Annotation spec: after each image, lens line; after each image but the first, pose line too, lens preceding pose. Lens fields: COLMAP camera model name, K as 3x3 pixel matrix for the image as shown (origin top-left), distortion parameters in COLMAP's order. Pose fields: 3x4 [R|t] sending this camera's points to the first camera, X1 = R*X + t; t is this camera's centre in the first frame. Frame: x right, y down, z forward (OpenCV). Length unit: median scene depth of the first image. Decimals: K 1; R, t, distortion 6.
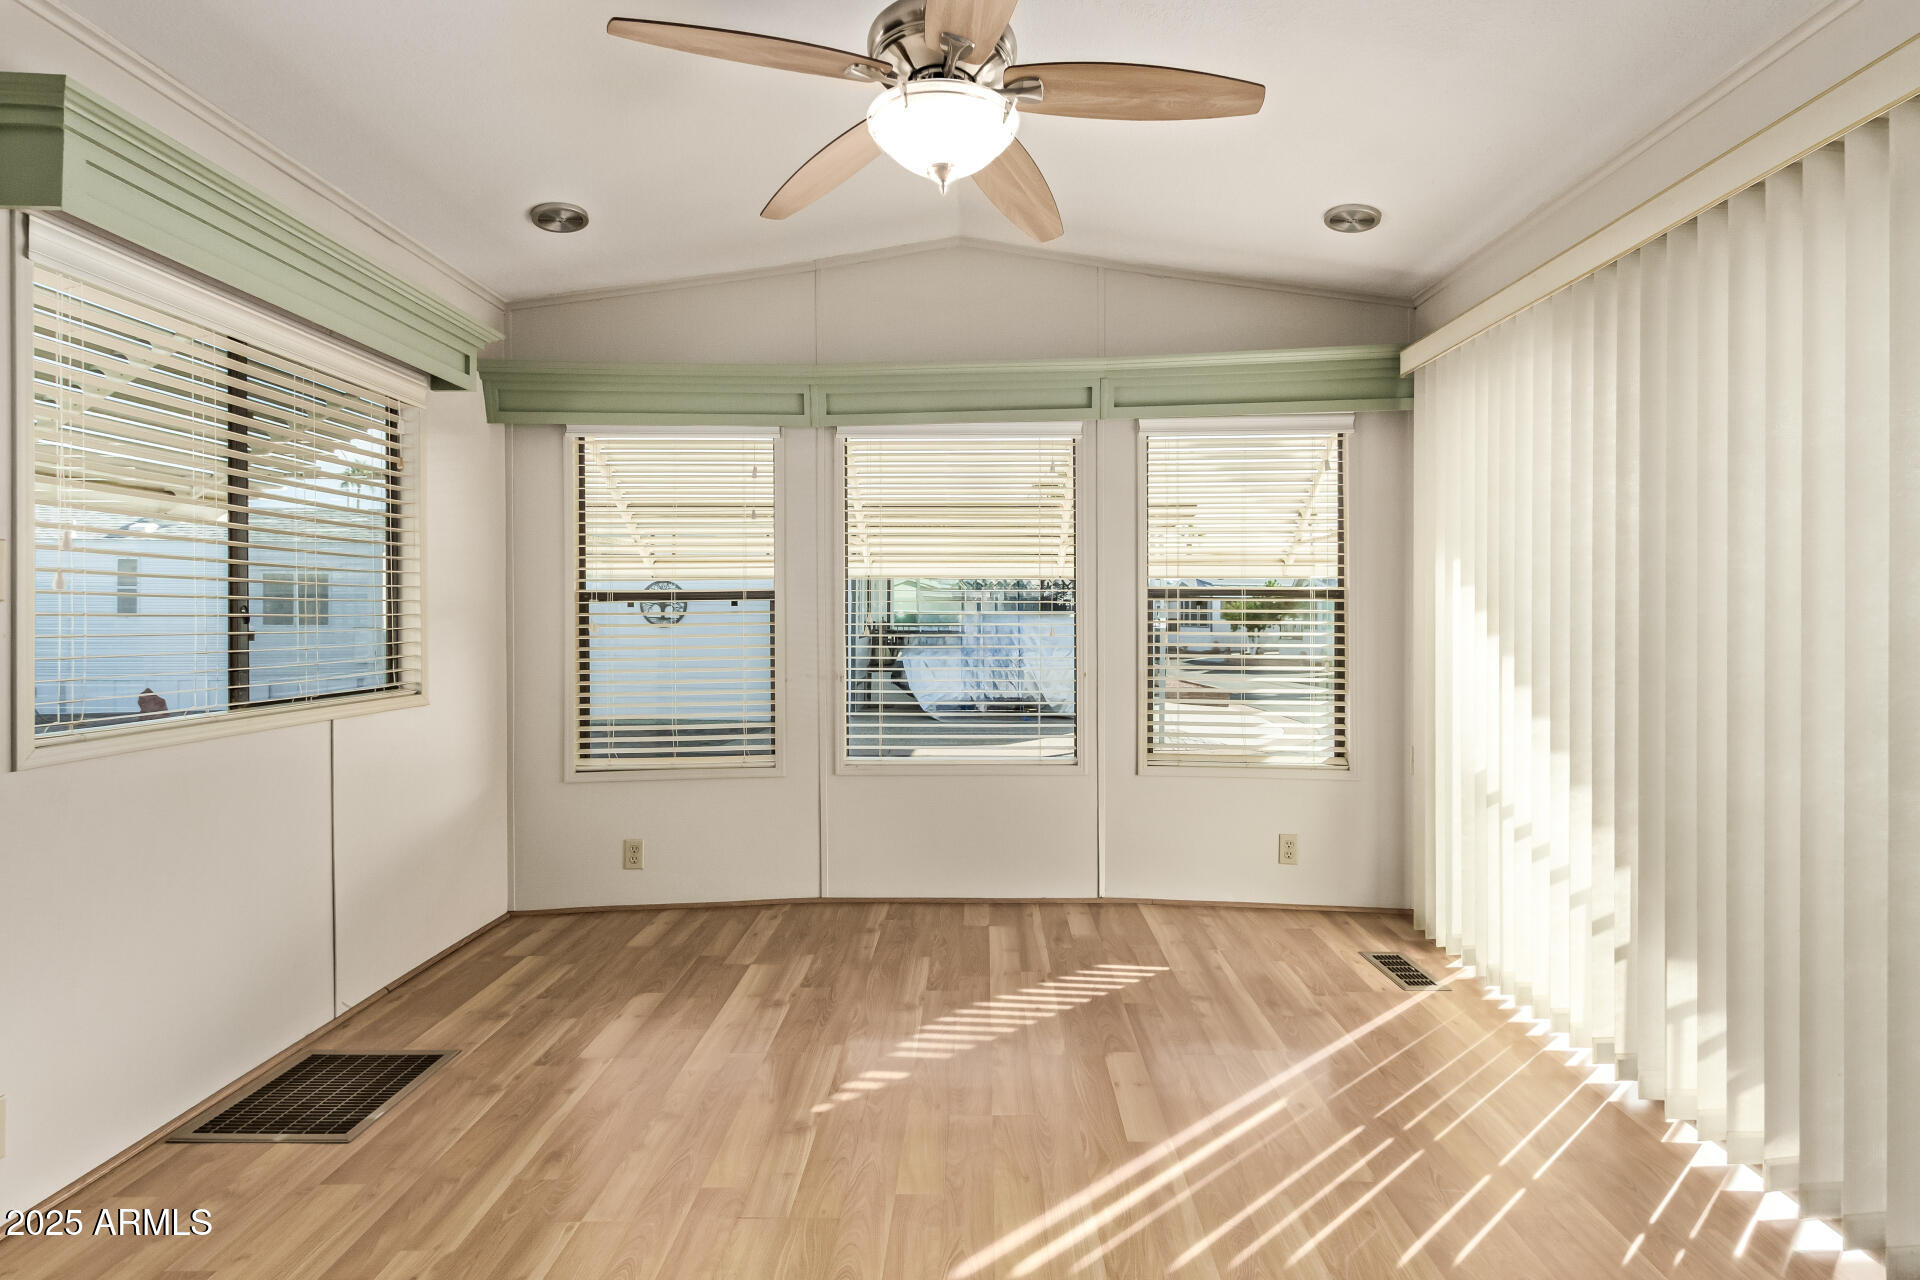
lens RADIAL K [[924.5, 0, 962.2], [0, 924.5, 630.5], [0, 0, 1]] dist [0.010165, -0.000804]
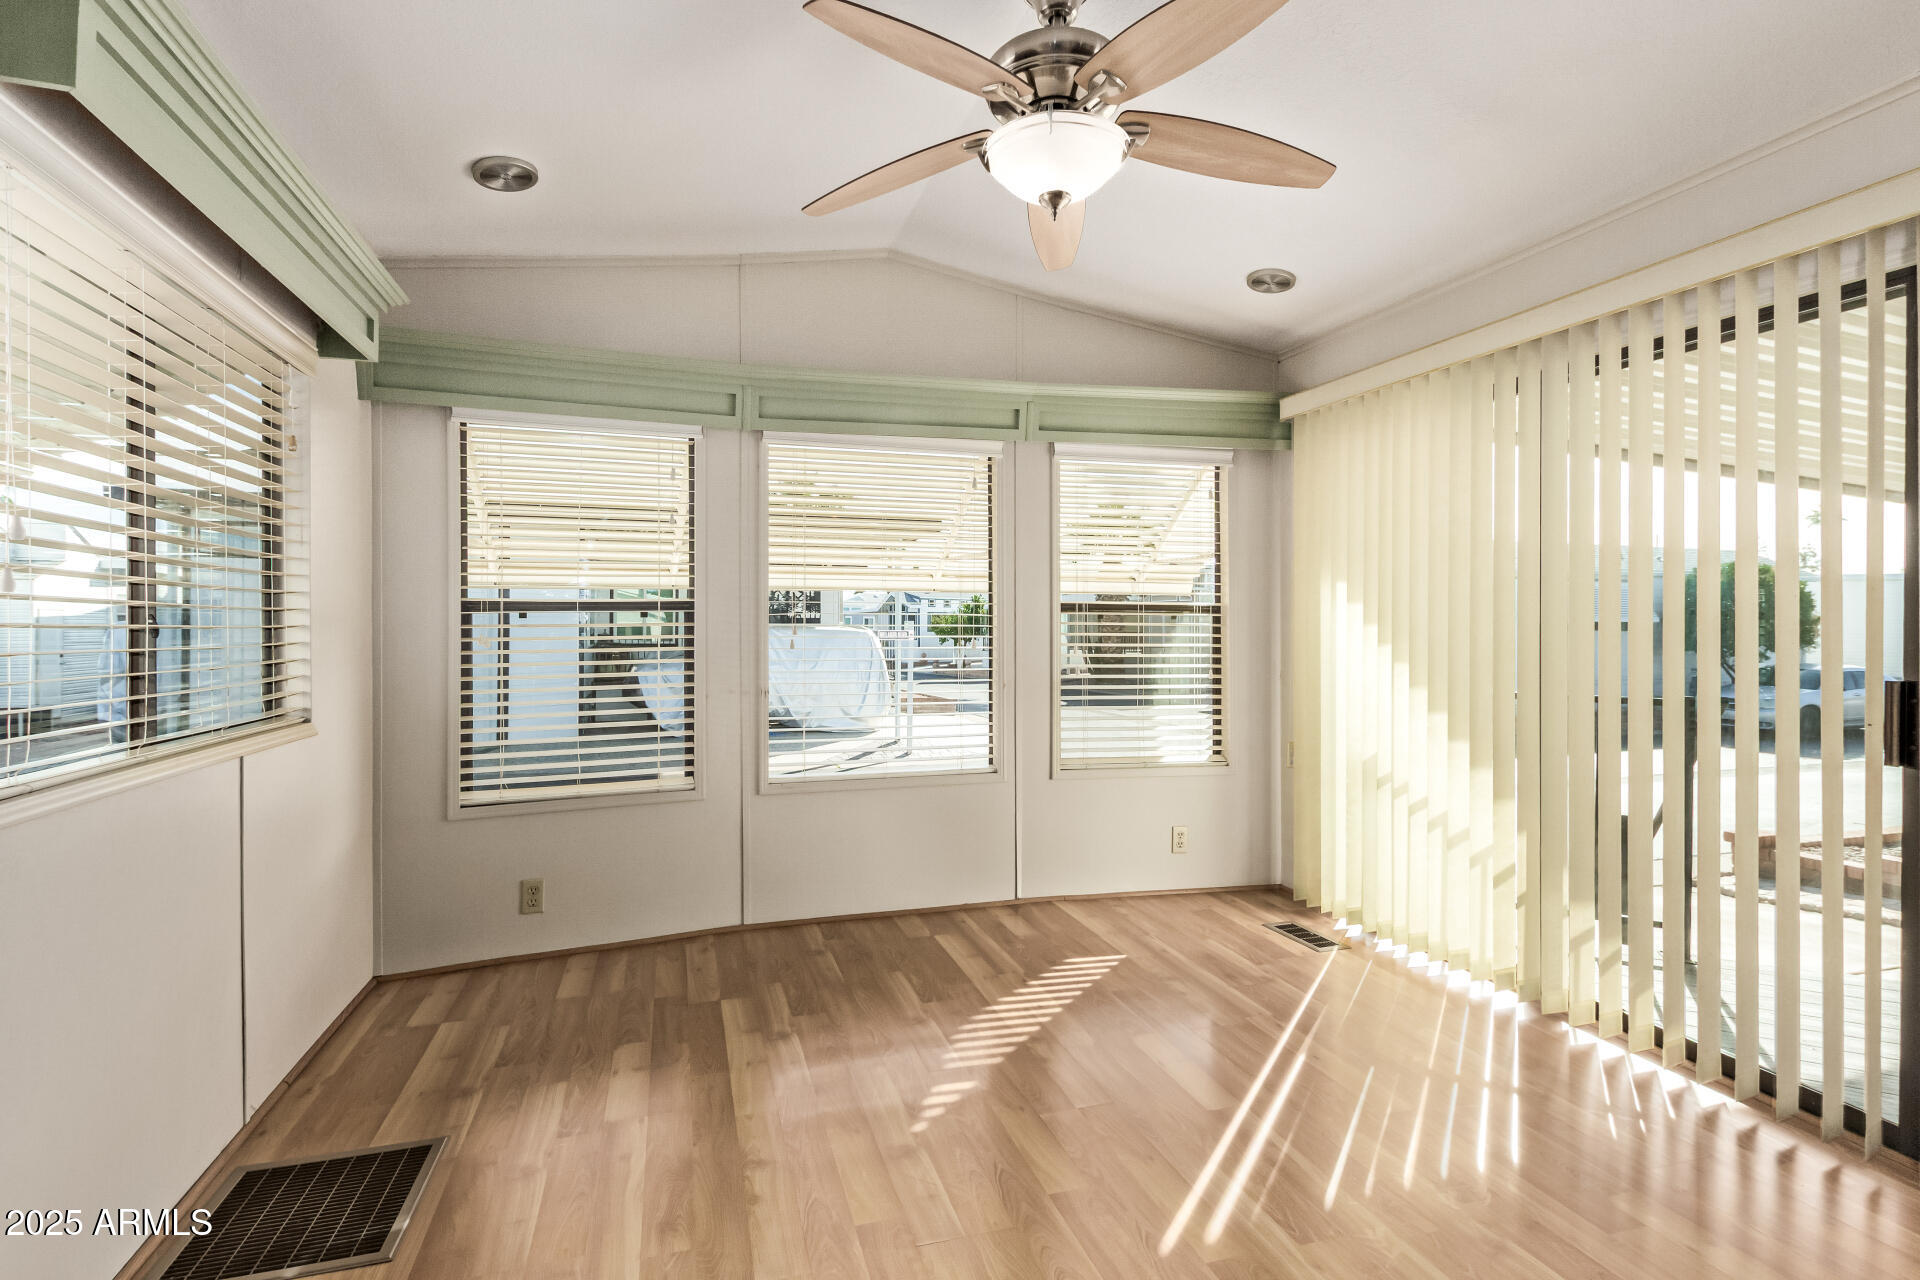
lens RADIAL K [[924.5, 0, 958.1], [0, 924.5, 638.5], [0, 0, 1]] dist [0.010165, -0.000804]
pose [[0.951656, -0.002066, 0.307158, -0.258426], [0.003812, 0.999980, -0.005084, 0.000539], [-0.307141, 0.006009, 0.951645, 0.029738]]
